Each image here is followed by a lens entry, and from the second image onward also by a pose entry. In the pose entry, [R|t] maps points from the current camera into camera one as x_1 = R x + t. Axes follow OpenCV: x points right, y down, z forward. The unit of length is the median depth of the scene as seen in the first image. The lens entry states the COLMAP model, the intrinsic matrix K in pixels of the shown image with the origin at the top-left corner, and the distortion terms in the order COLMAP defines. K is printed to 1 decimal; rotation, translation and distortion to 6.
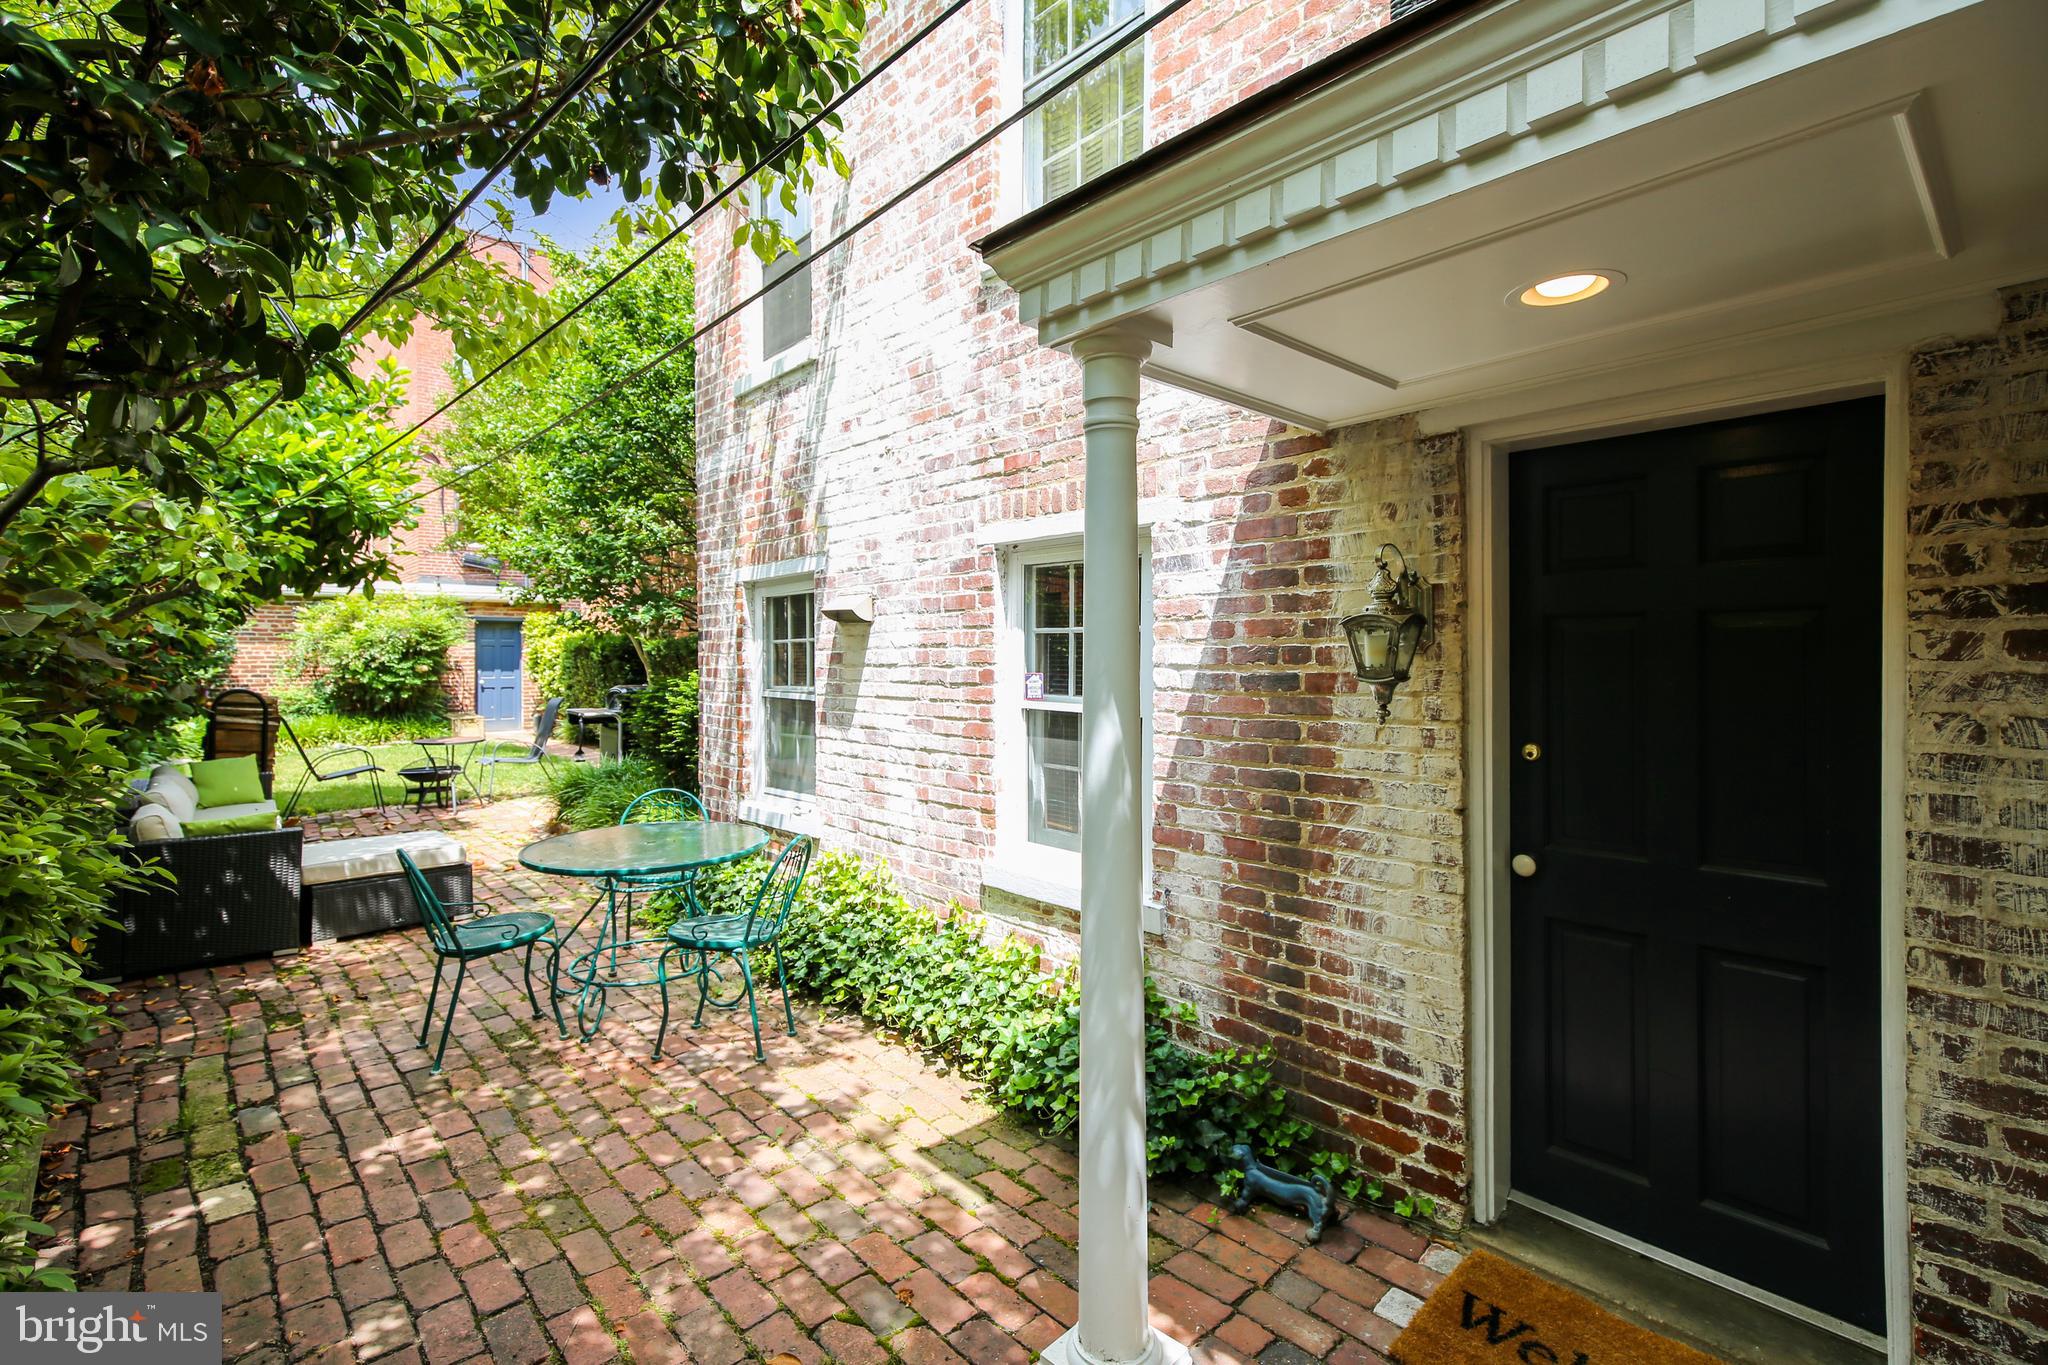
lens RADIAL K [[943.8, 0, 1021.9], [0, 943.8, 670.6], [0, 0, 1]] dist [0.005210, -0.000248]
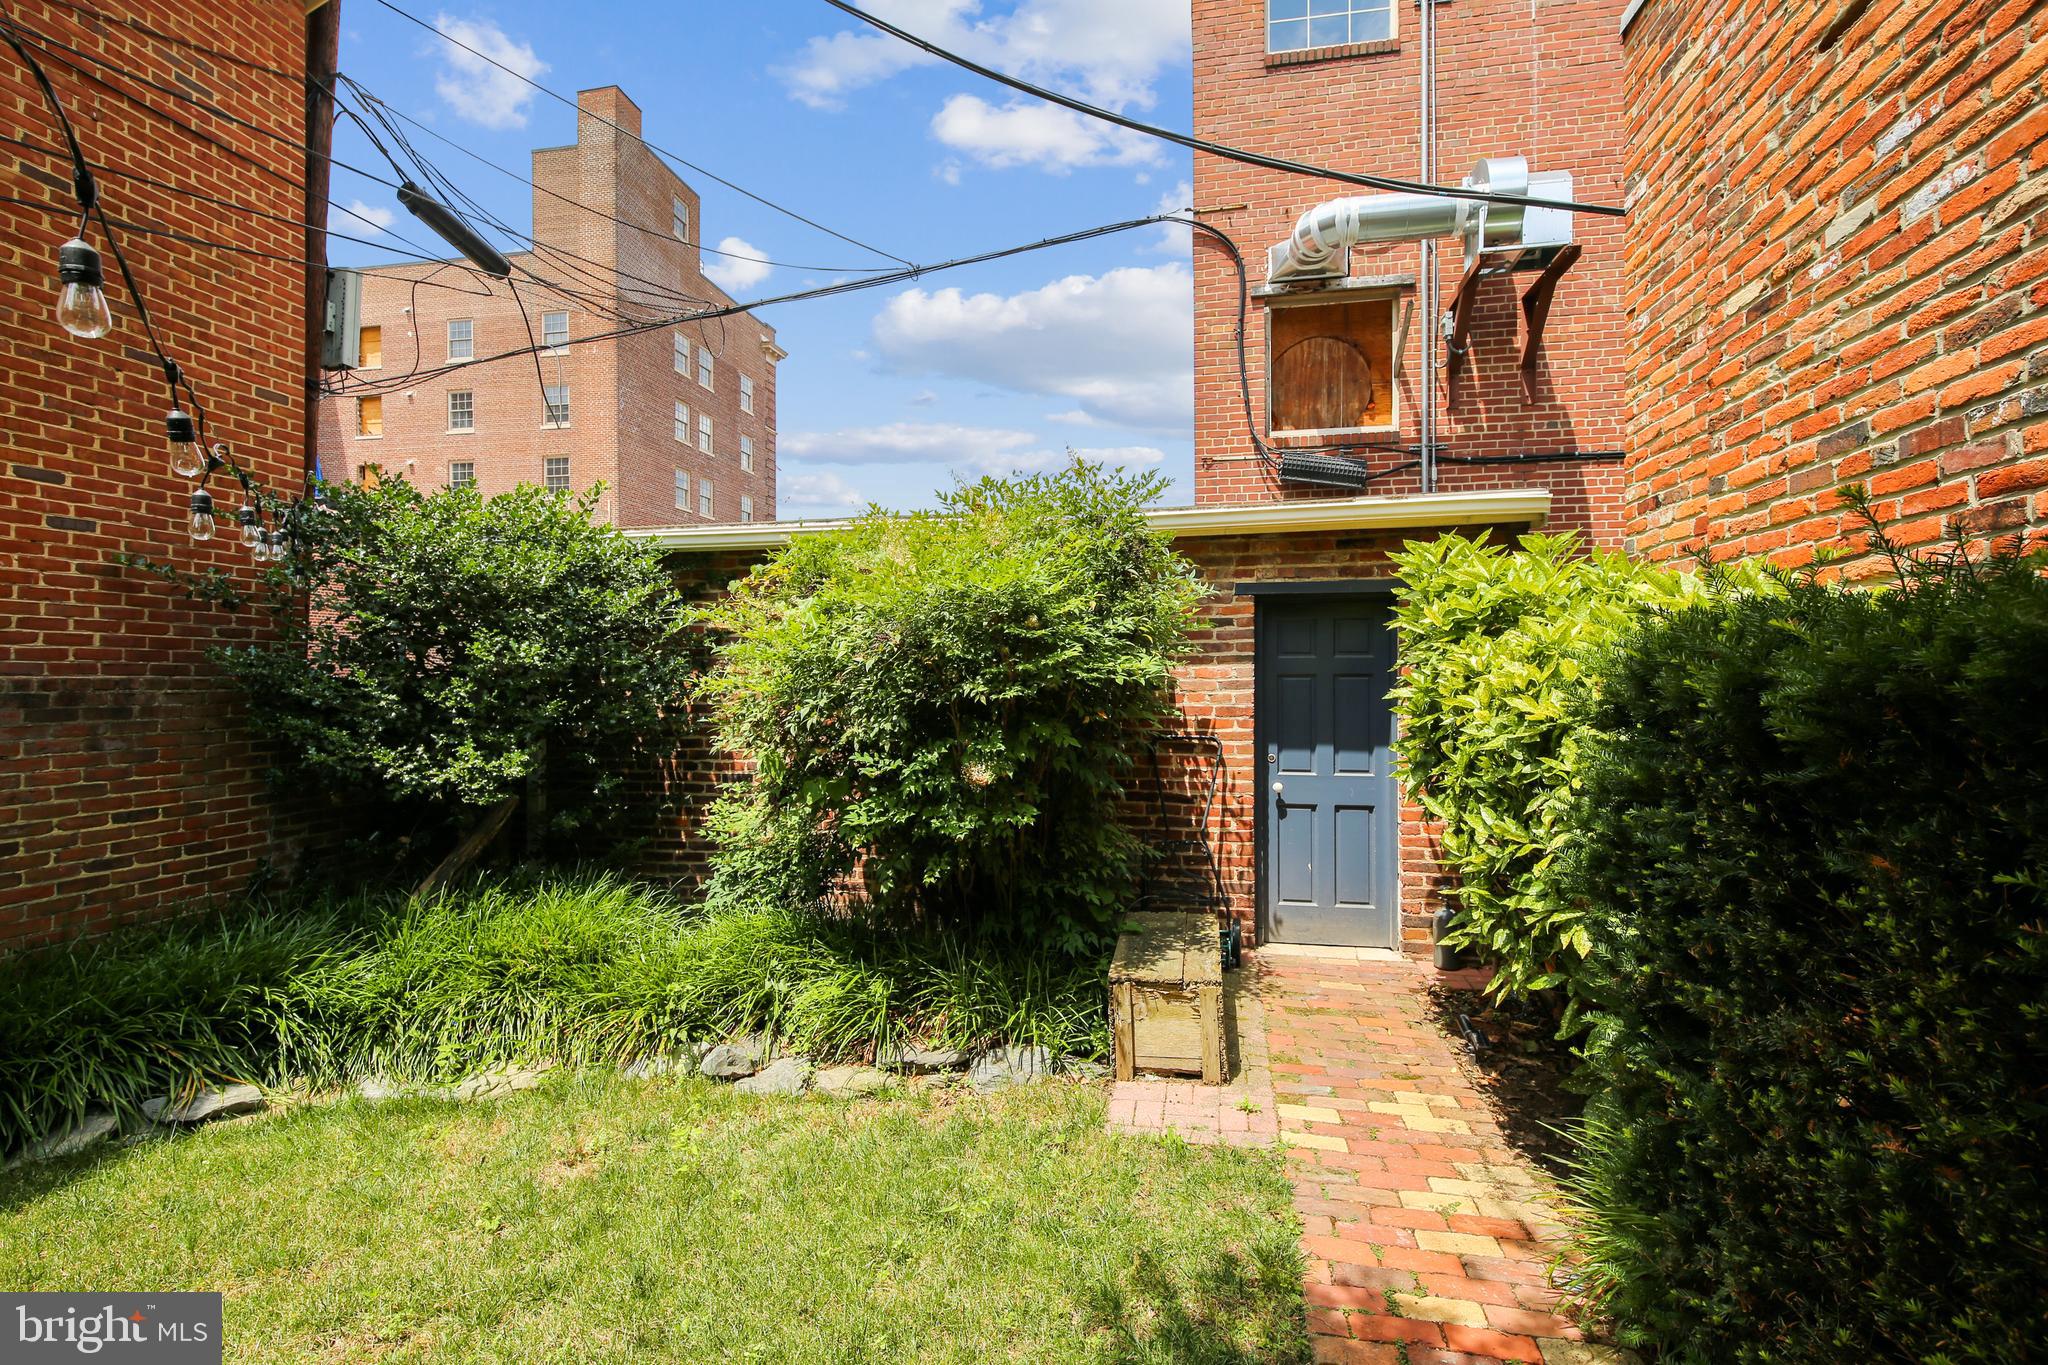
lens RADIAL K [[943.8, 0, 1020.0], [0, 943.8, 682.2], [0, 0, 1]] dist [0.005210, -0.000248]
pose [[0.615119, 0.000161, -0.788434, -0.388653], [-0.008392, 0.999945, -0.006343, -0.022018], [0.788389, 0.010518, 0.615087, 0.766611]]
